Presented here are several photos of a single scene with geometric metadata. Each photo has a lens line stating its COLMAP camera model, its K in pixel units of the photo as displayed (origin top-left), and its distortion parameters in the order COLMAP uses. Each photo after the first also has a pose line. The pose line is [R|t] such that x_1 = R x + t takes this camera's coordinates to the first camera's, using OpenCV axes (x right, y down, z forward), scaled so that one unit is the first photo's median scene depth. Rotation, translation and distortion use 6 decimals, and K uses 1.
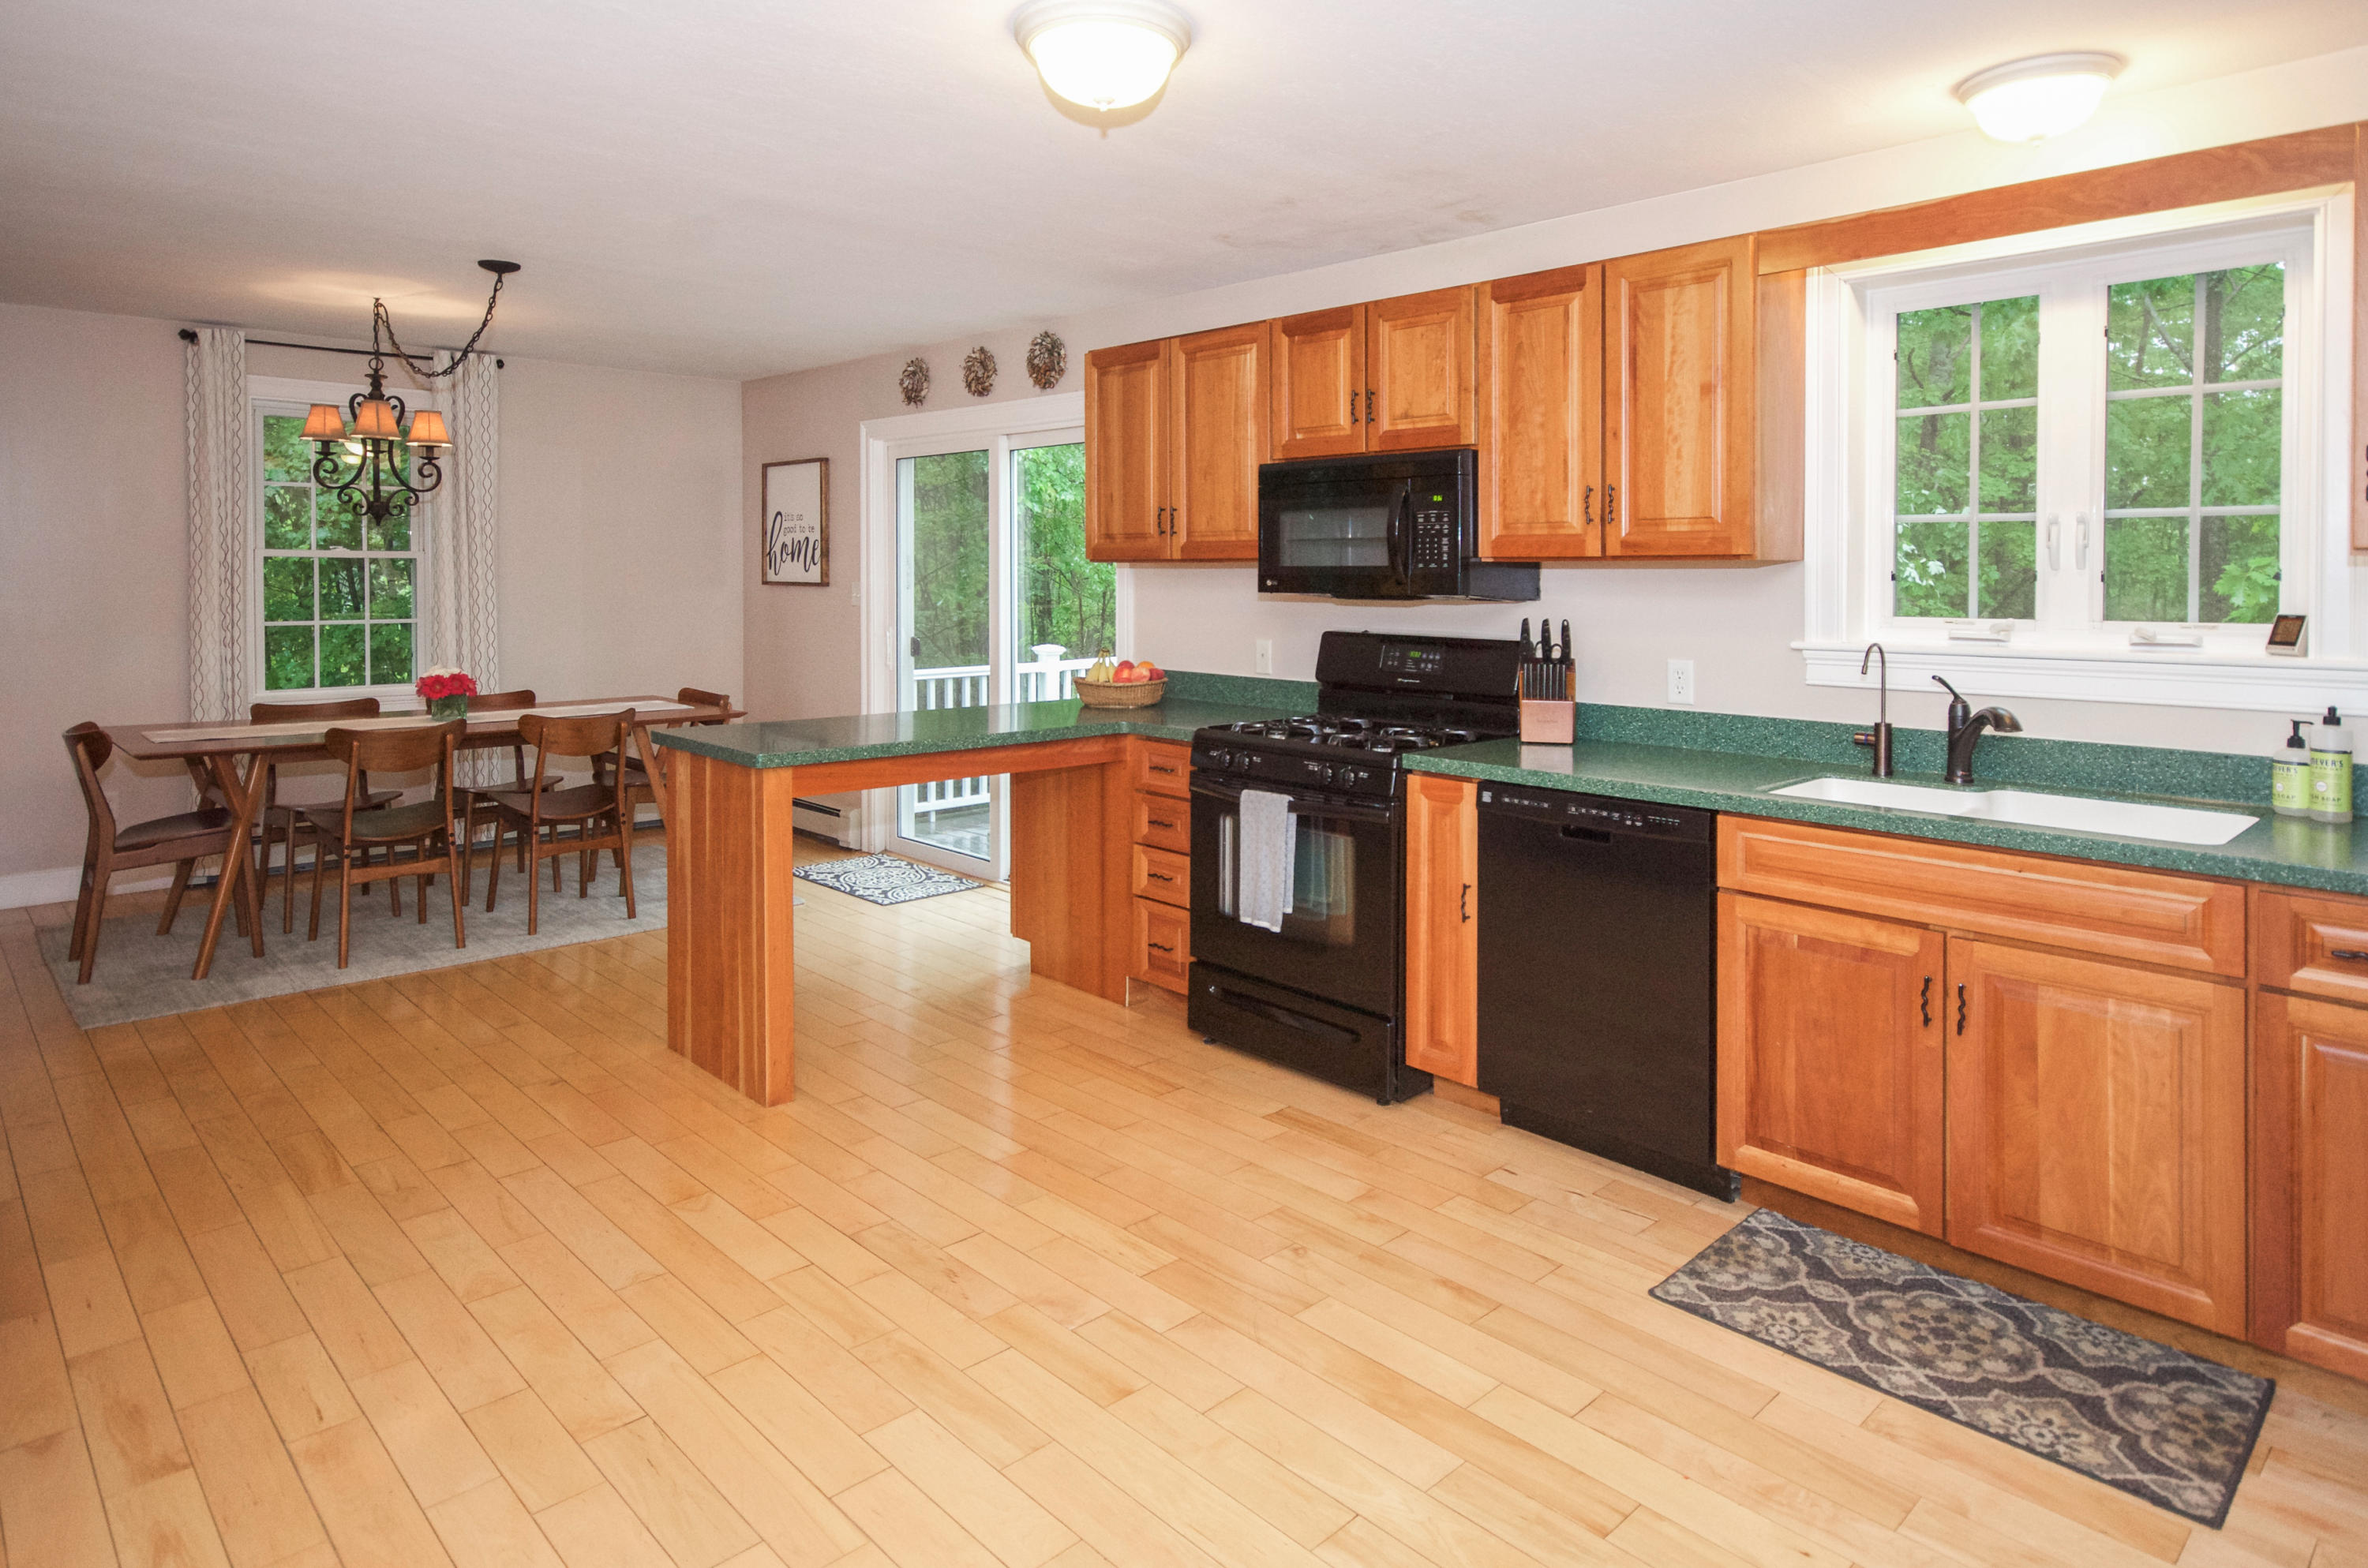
lens RADIAL K [[1332.7, 0, 1184.0], [0, 1332.7, 784.0], [0, 0, 1]] dist [-0.044257, 0.066182]
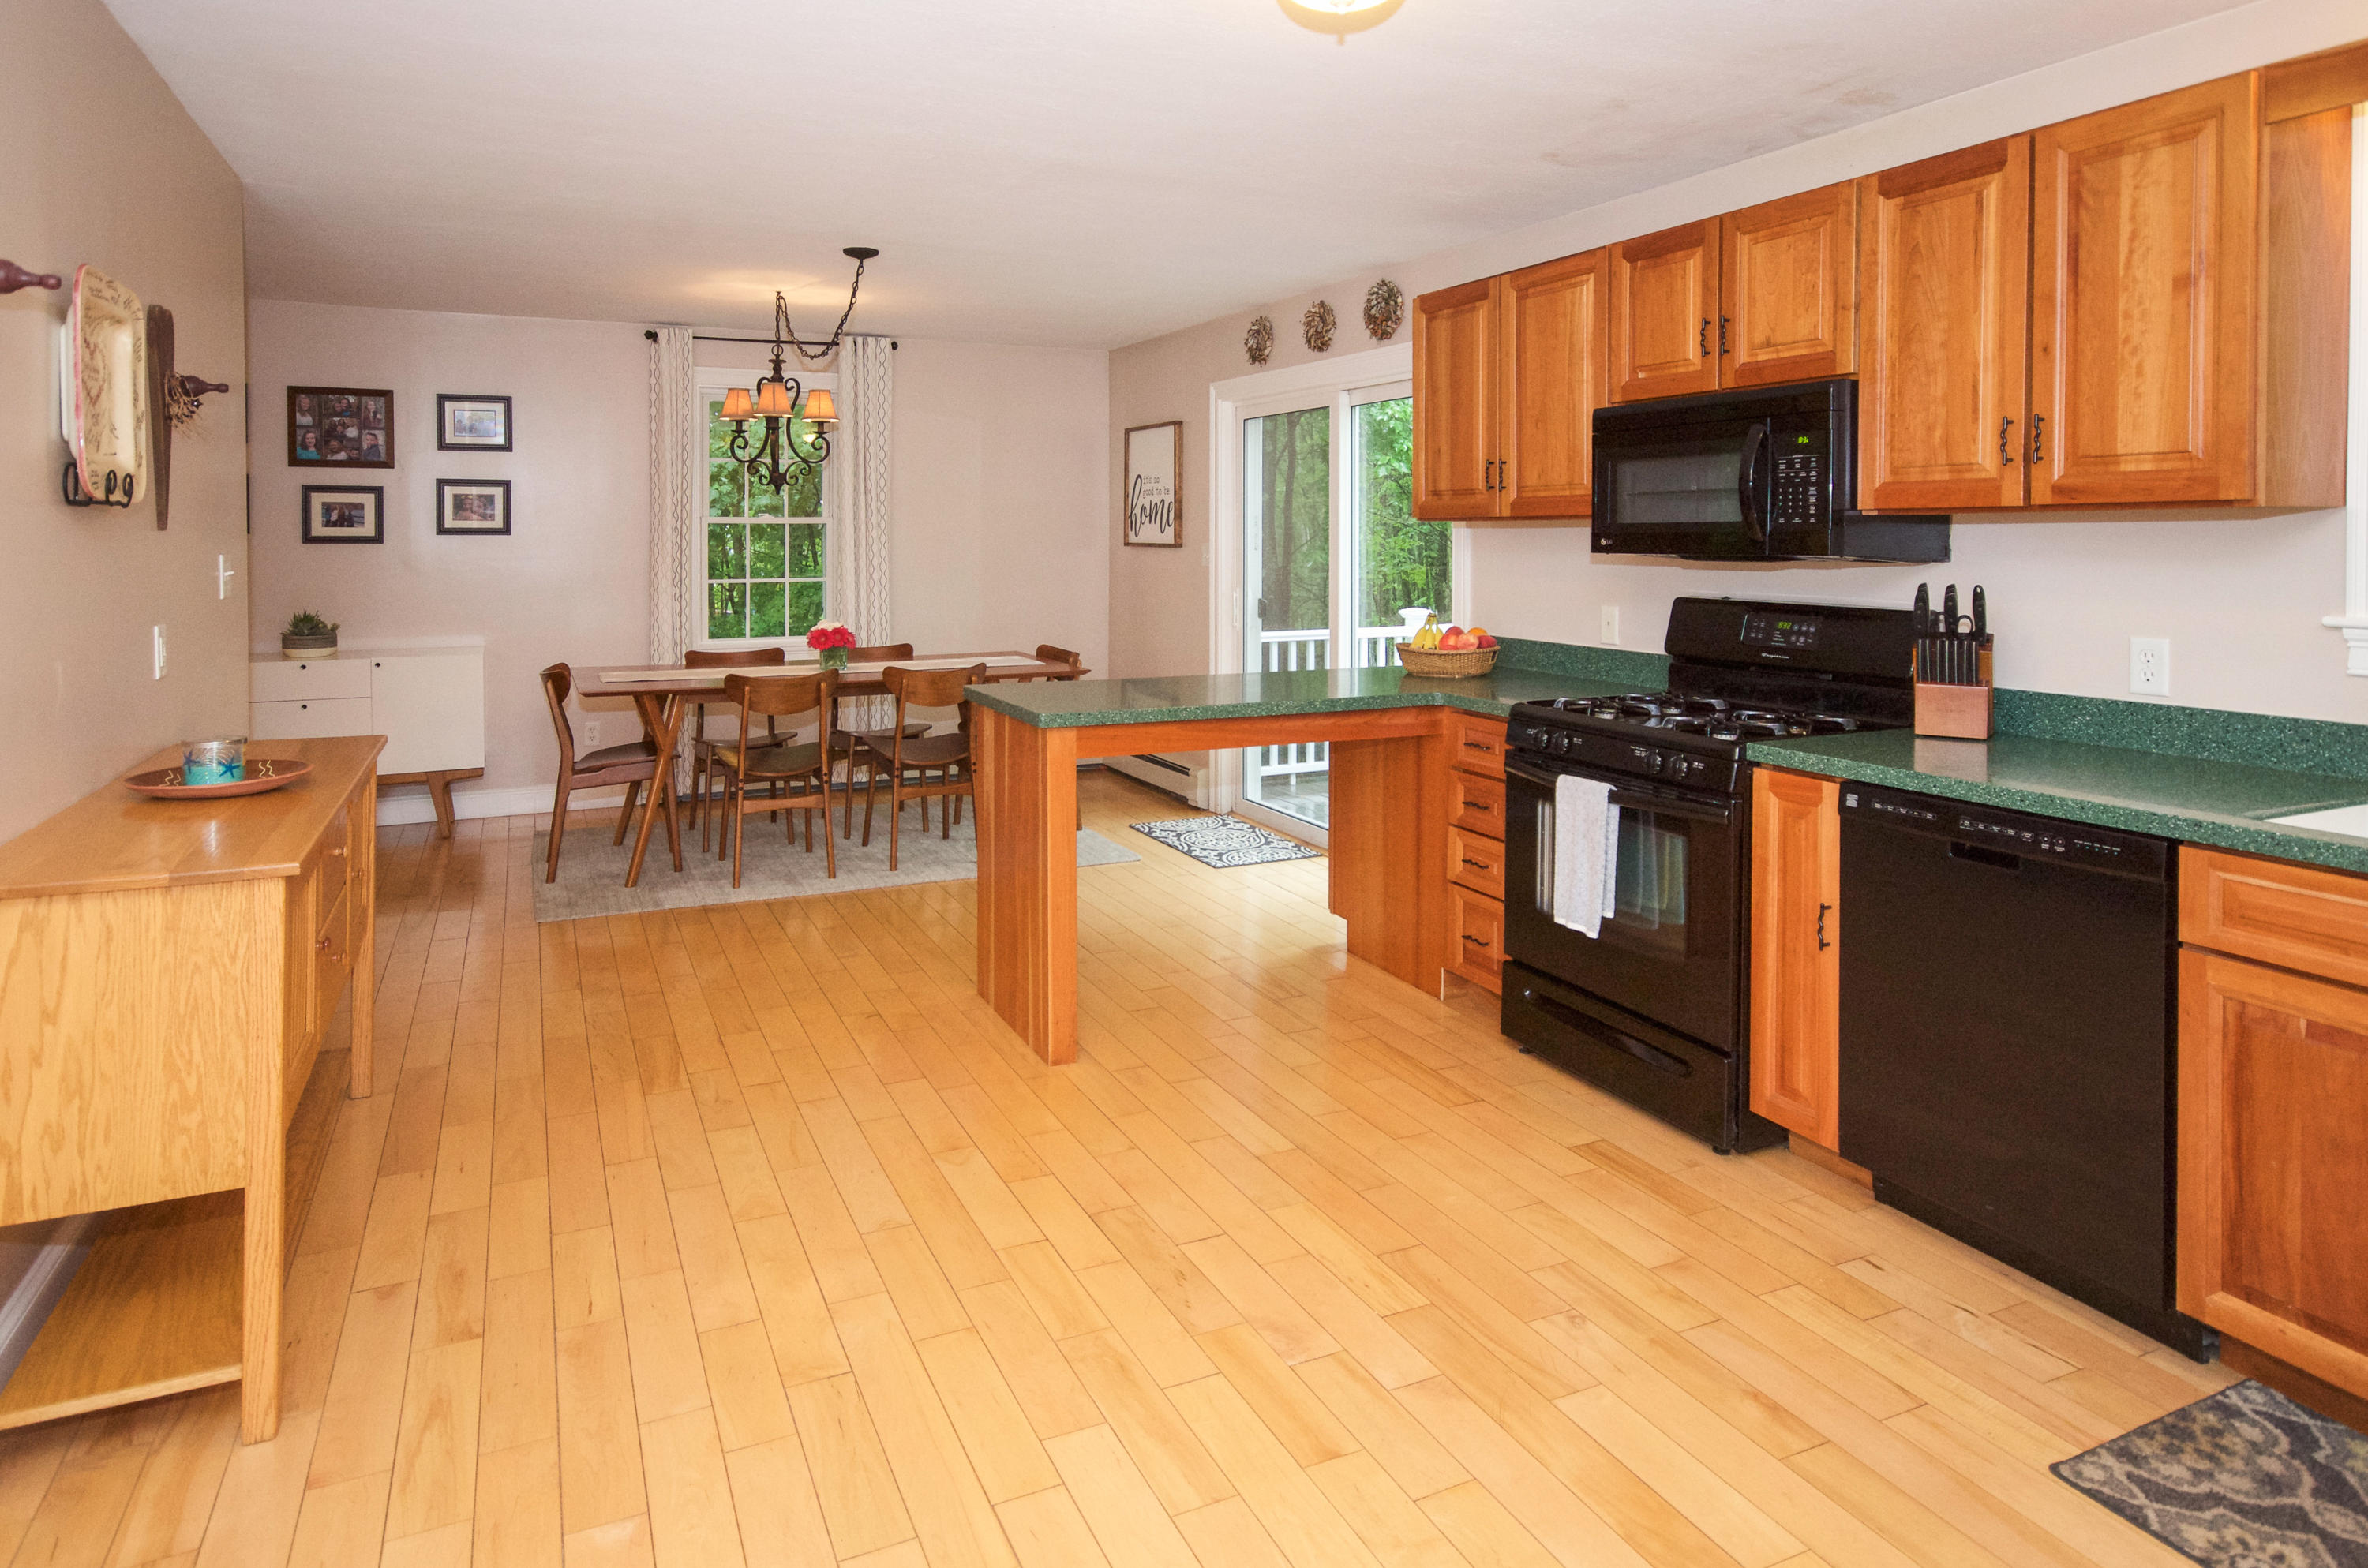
lens RADIAL K [[1304.1, 0, 1174.7], [0, 1304.1, 709.5], [0, 0, 1]] dist [0.001540, -0.000001]
pose [[0.941425, 0.038087, -0.335065, 0.092542], [-0.046415, 0.998780, -0.016881, -0.012290], [0.334013, 0.031444, 0.942044, 0.091912]]
